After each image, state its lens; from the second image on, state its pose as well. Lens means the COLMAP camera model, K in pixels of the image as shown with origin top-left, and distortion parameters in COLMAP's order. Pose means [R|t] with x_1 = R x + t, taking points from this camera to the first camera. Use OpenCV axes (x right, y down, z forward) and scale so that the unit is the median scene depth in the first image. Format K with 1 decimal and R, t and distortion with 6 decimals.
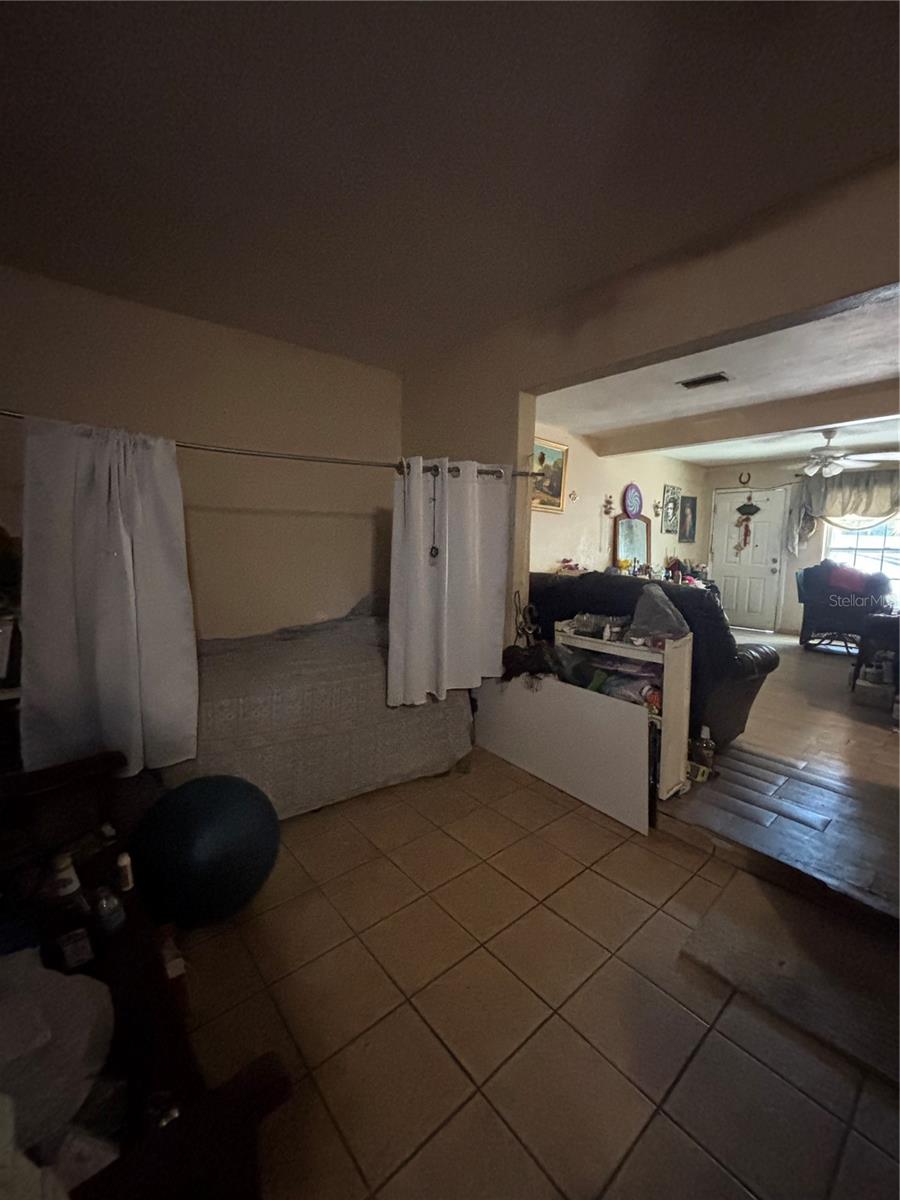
lens RADIAL K [[481.8, 0, 451.0], [0, 481.8, 600.4], [0, 0, 1]] dist [0.000280, -0.001787]
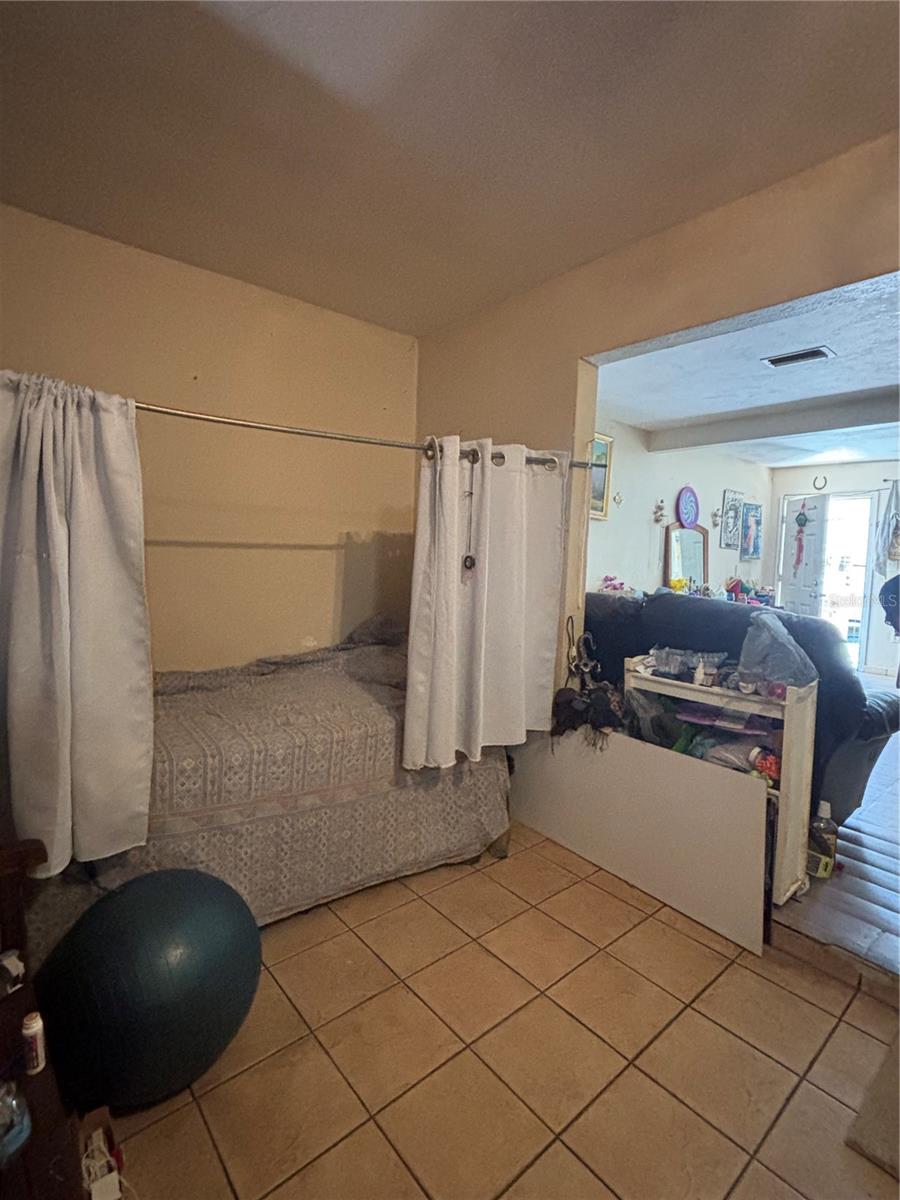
lens RADIAL K [[571.8, 0, 449.1], [0, 571.8, 600.7], [0, 0, 1]] dist [-0.002178, 0.002561]
pose [[0.999809, 0.018654, 0.005818, -0.067261], [-0.018400, 0.998984, -0.041127, -0.003195], [-0.006579, 0.041012, 0.999137, 0.101362]]
